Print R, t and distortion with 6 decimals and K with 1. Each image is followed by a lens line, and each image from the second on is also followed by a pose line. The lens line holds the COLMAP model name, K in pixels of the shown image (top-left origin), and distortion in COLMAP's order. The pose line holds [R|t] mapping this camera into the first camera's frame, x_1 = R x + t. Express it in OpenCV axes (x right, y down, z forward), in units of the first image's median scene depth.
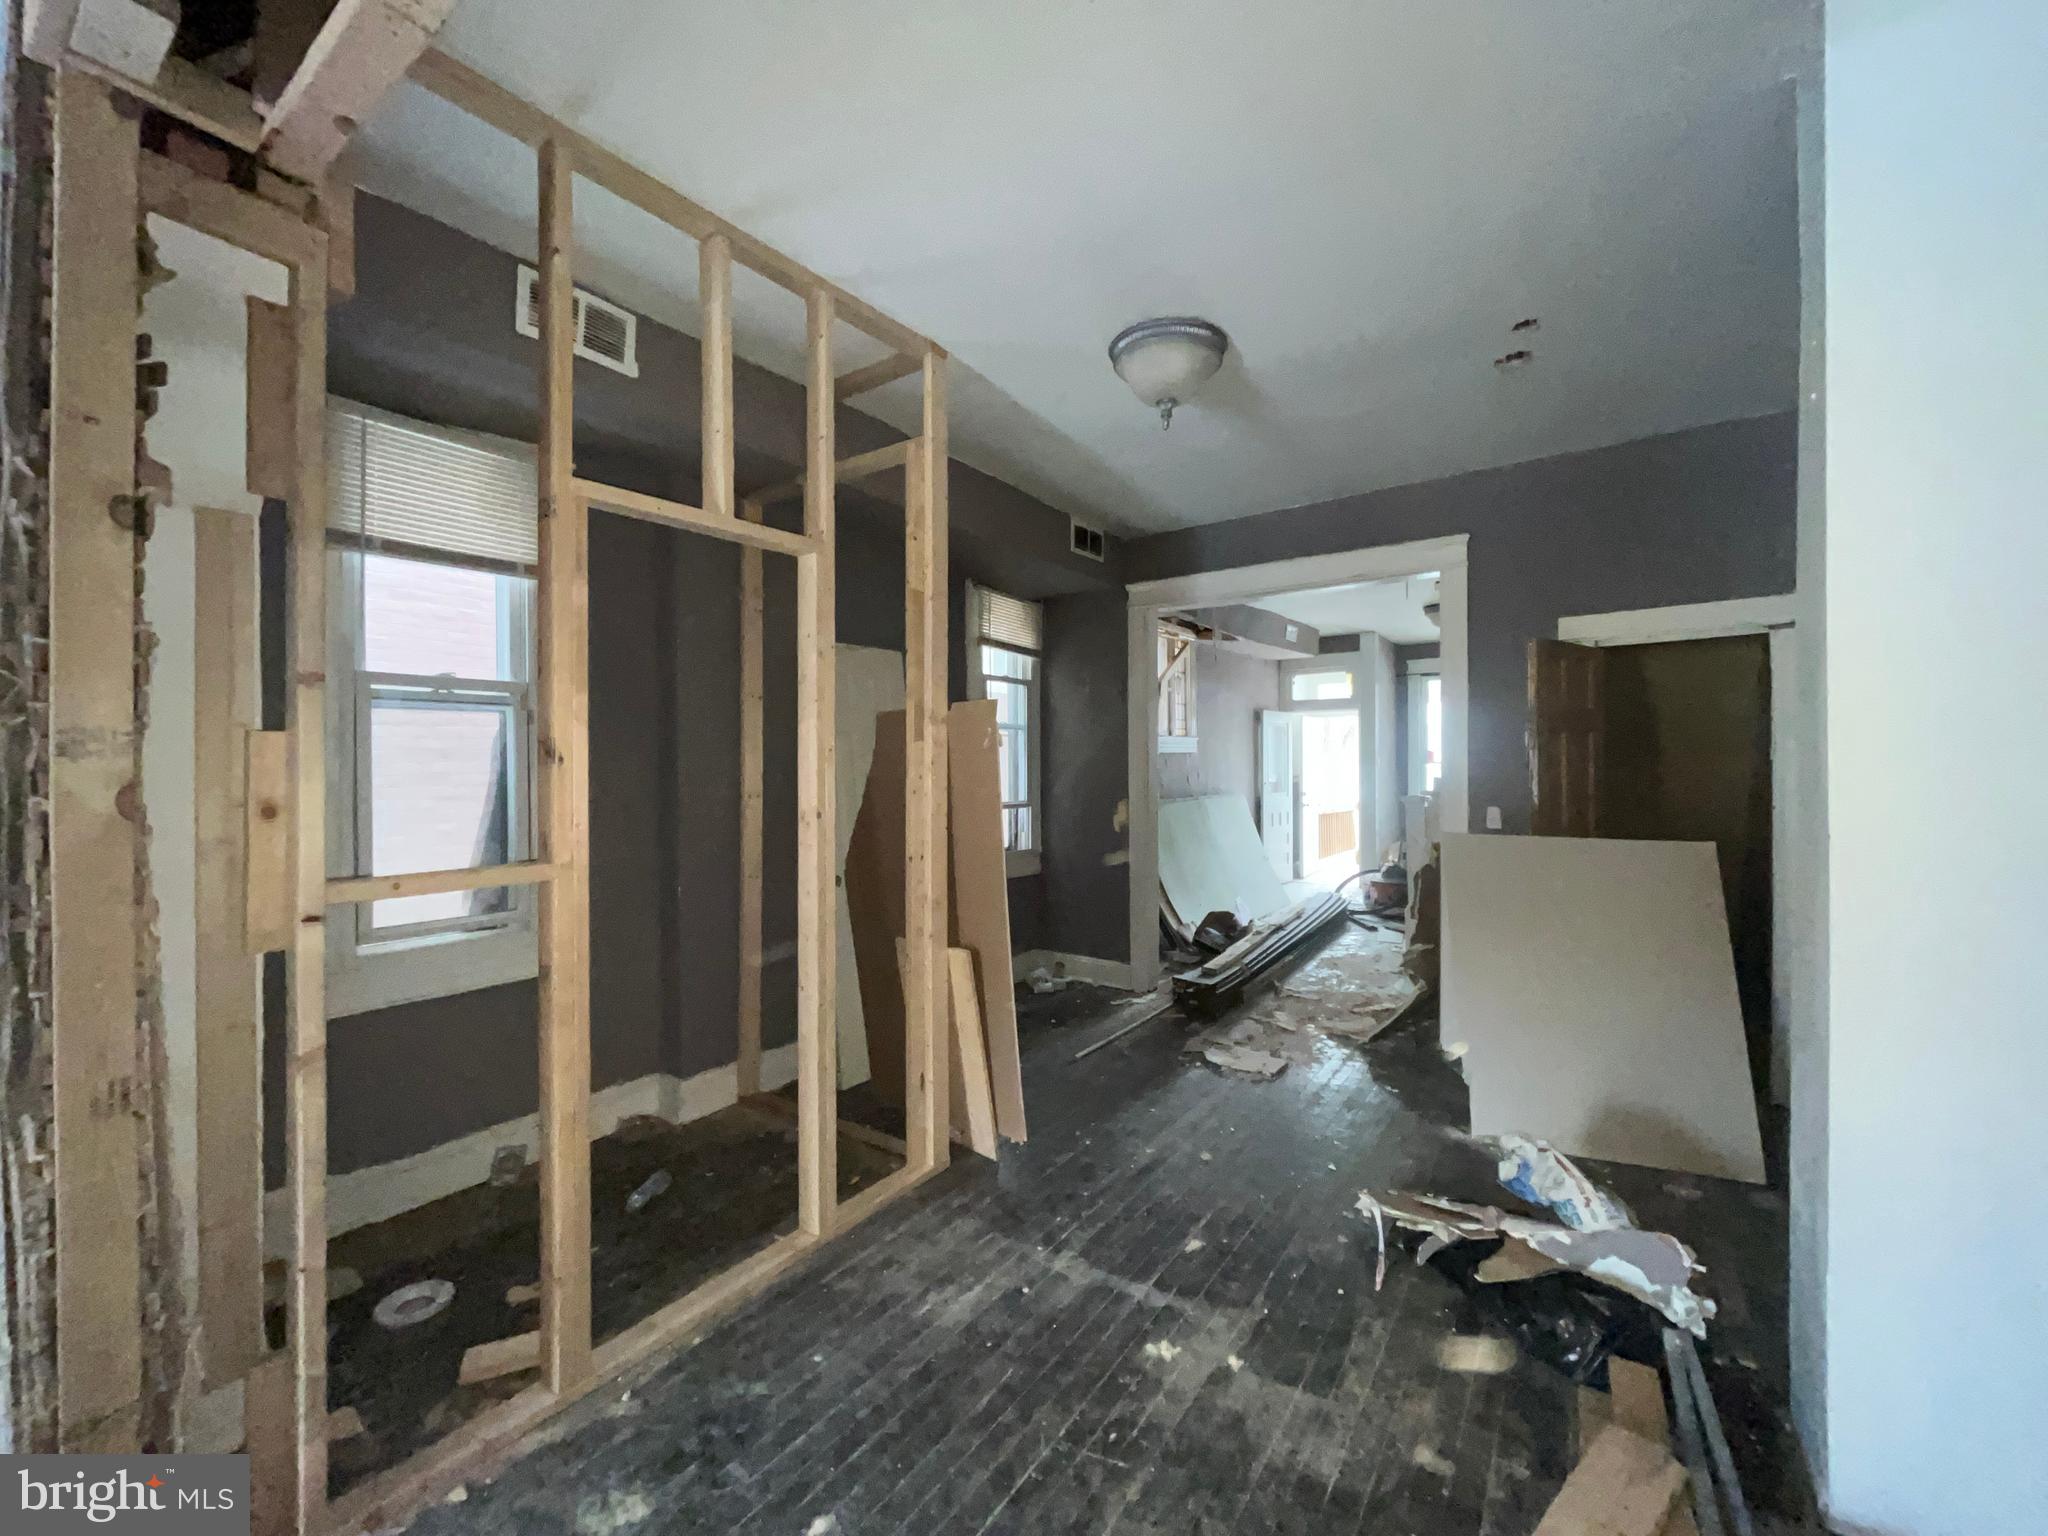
lens RADIAL K [[823.7, 0, 1023.2], [0, 823.7, 764.3], [0, 0, 1]] dist [-0.006980, -0.000084]
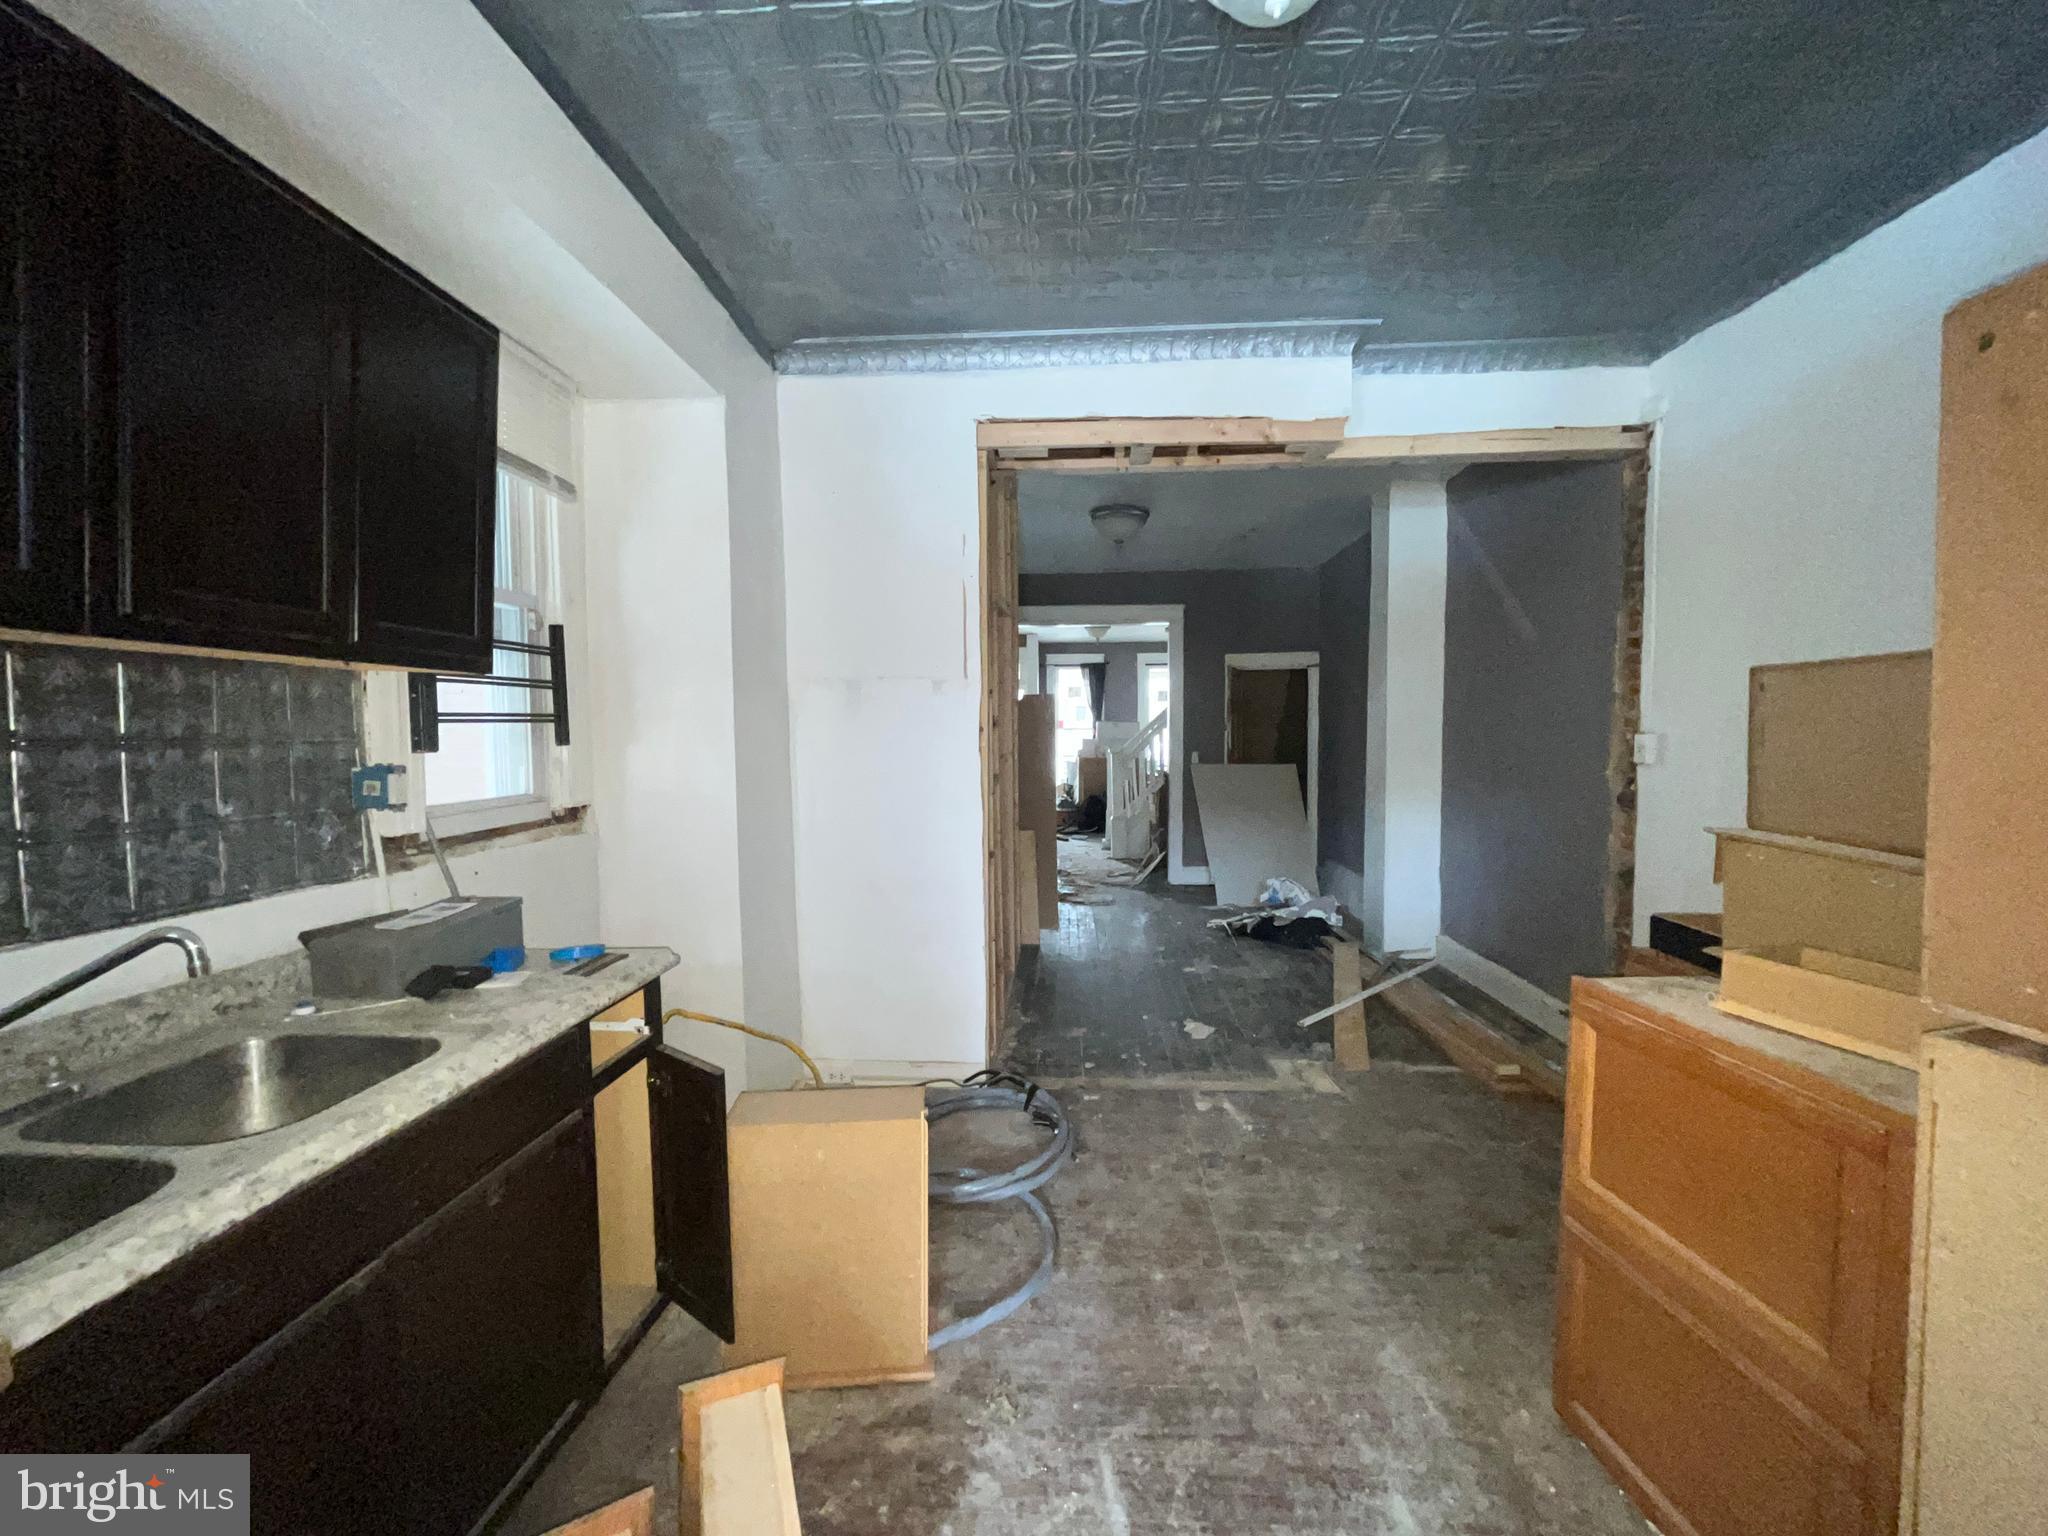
lens RADIAL K [[823.7, 0, 1023.2], [0, 823.7, 764.3], [0, 0, 1]] dist [-0.006980, -0.000084]
pose [[0.847318, -0.027065, 0.530396, -1.516886], [0.006015, 0.999126, 0.041375, -0.000594], [-0.531052, -0.031867, 0.846740, -0.784226]]
